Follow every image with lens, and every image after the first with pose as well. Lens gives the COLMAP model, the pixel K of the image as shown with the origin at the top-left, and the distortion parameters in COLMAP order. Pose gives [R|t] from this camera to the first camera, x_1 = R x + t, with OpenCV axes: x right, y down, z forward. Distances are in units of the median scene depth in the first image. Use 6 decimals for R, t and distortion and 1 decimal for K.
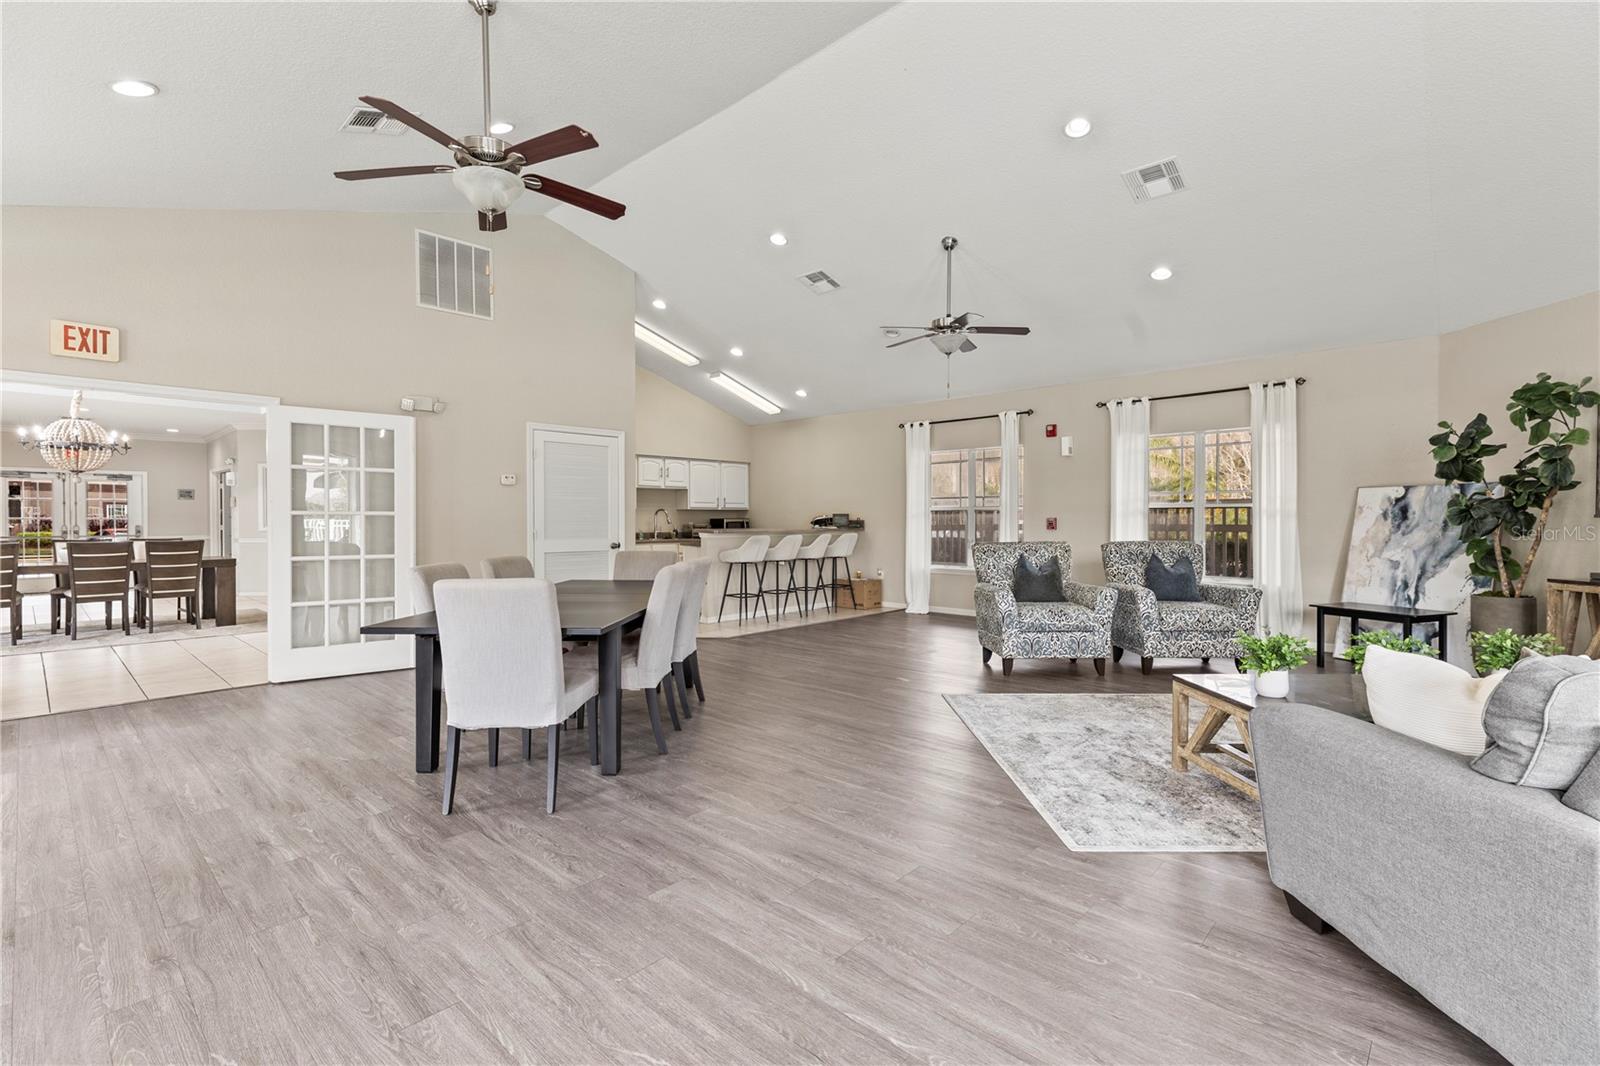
lens RADIAL K [[727.9, 0, 795.8], [0, 727.9, 526.1], [0, 0, 1]] dist [0.008127, 0.000594]
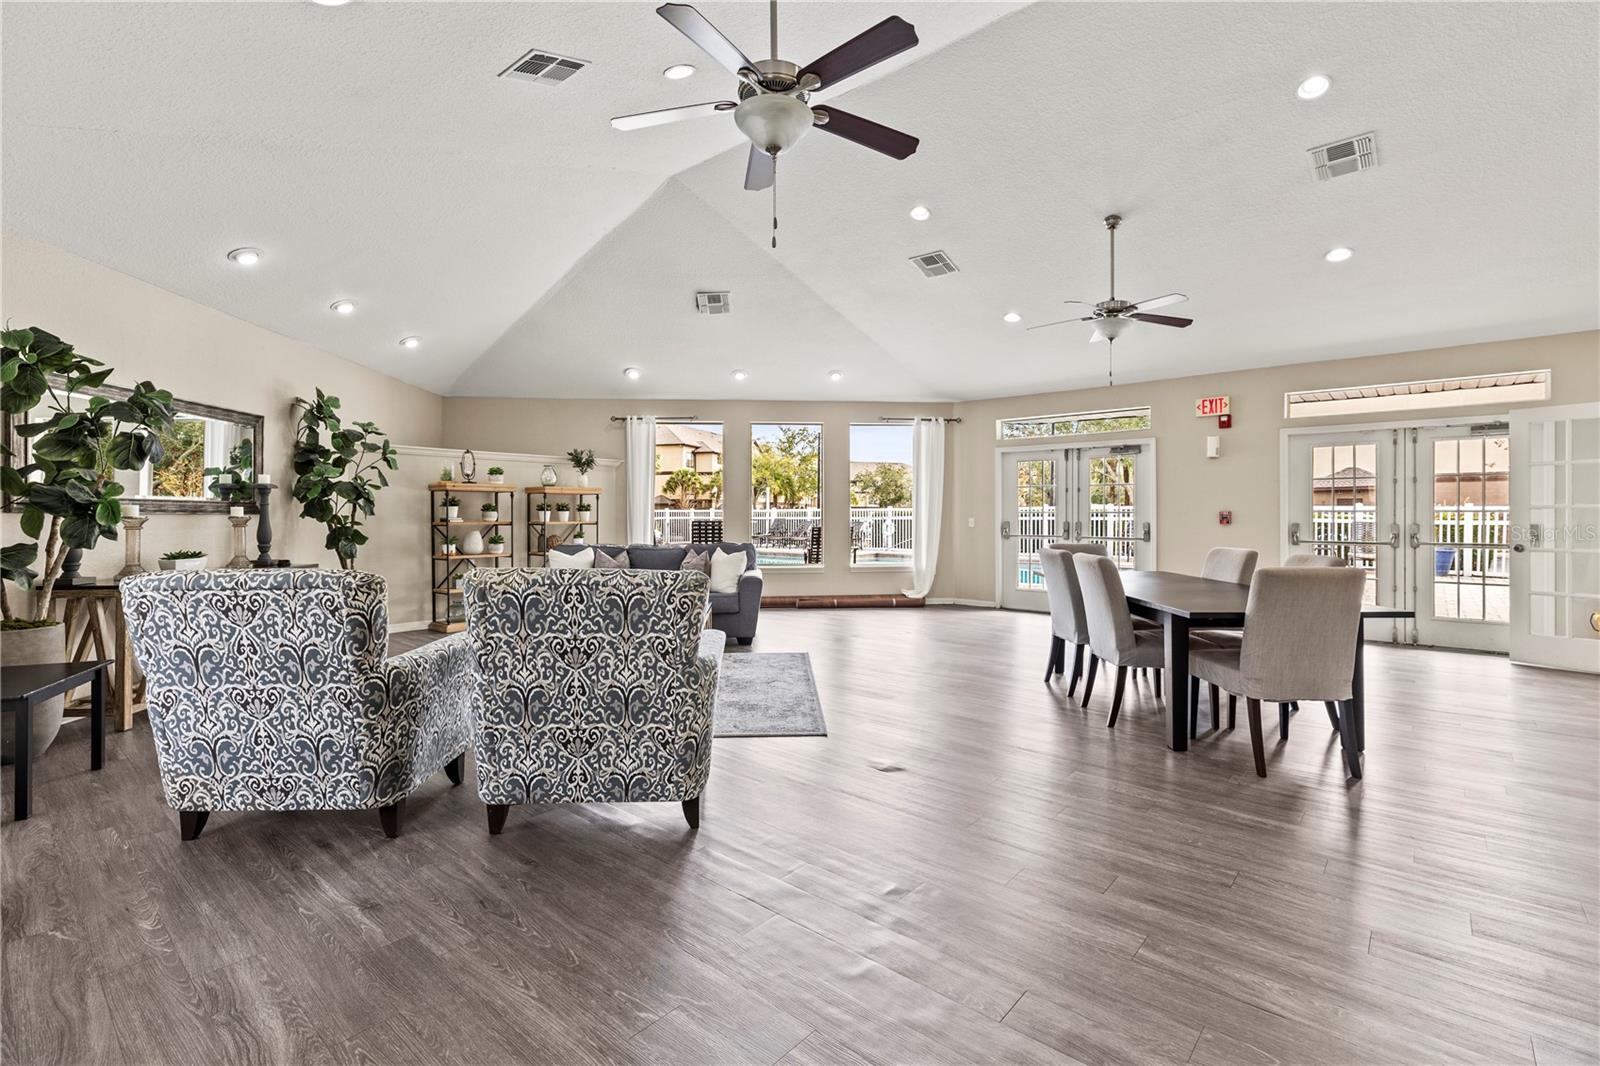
lens RADIAL K [[727.9, 0, 802.4], [0, 727.9, 522.7], [0, 0, 1]] dist [0.008127, 0.000594]
pose [[-0.999489, -0.000481, -0.031971, -0.361389], [-0.001155, 0.999777, 0.021065, -0.004324], [0.031954, 0.021092, -0.999267, 0.555531]]
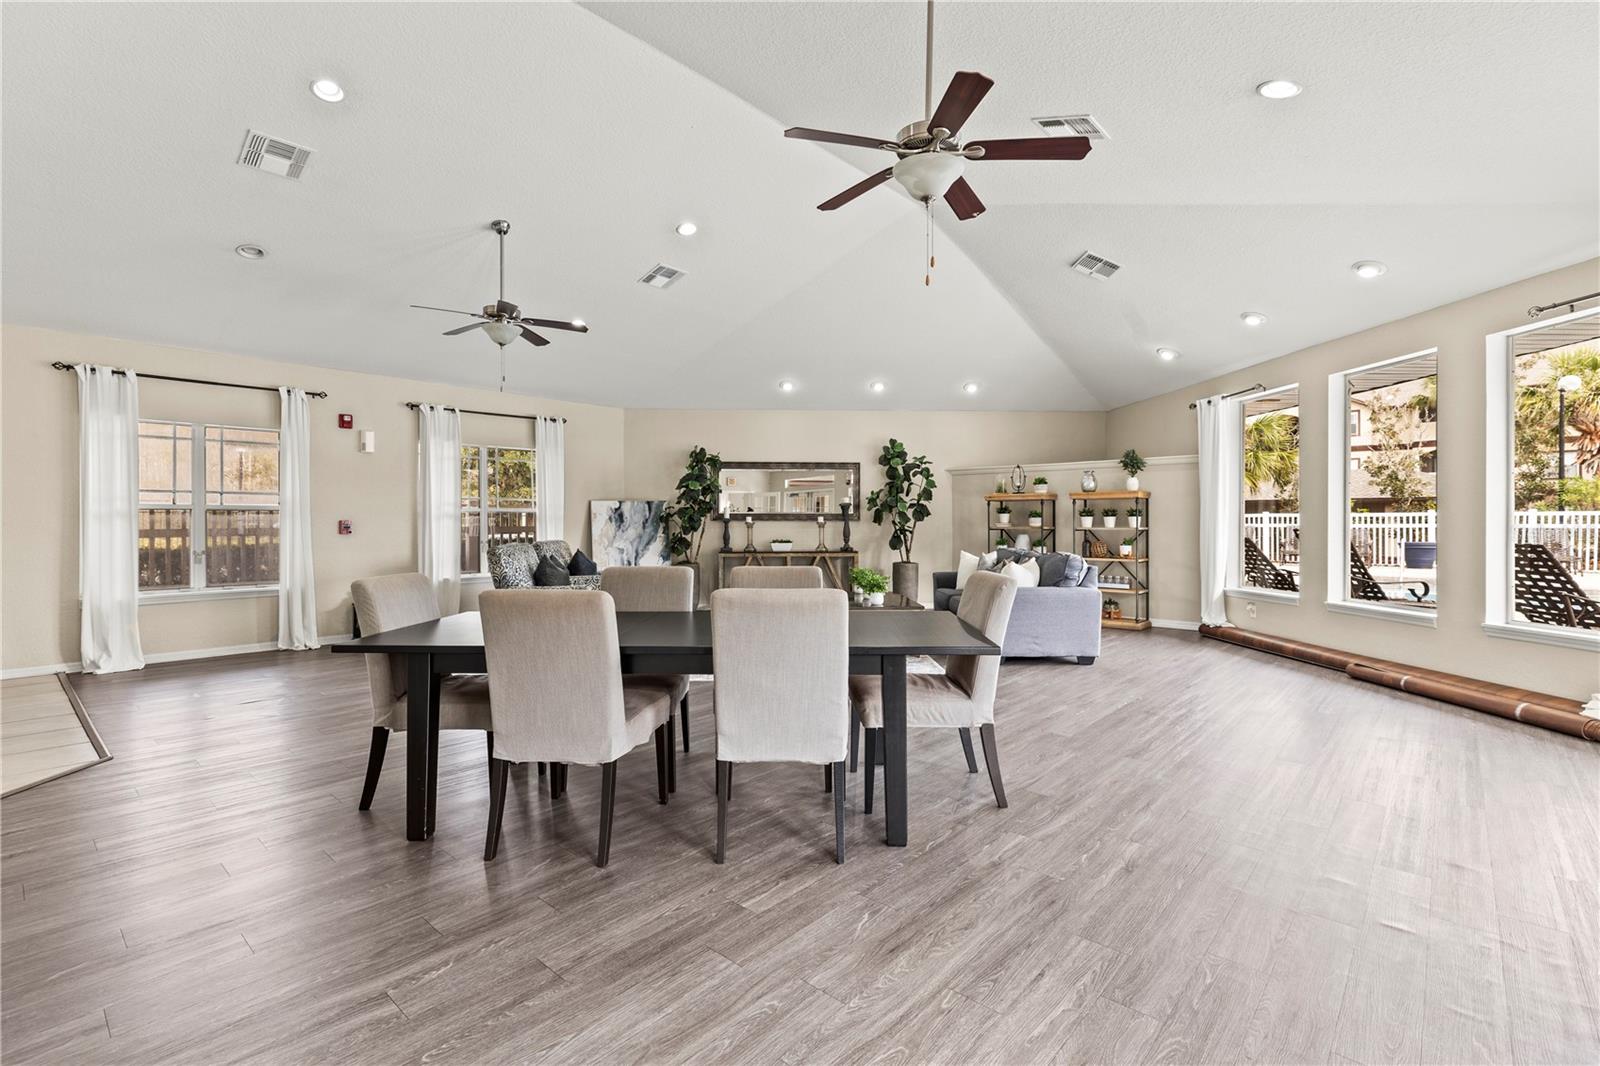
lens RADIAL K [[727.9, 0, 802.5], [0, 727.9, 523.4], [0, 0, 1]] dist [0.008127, 0.000594]
pose [[-0.031986, -0.000728, 0.999488, -0.497457], [0.010843, 0.999941, 0.001075, -0.002436], [-0.999429, 0.010872, -0.031976, 0.436789]]
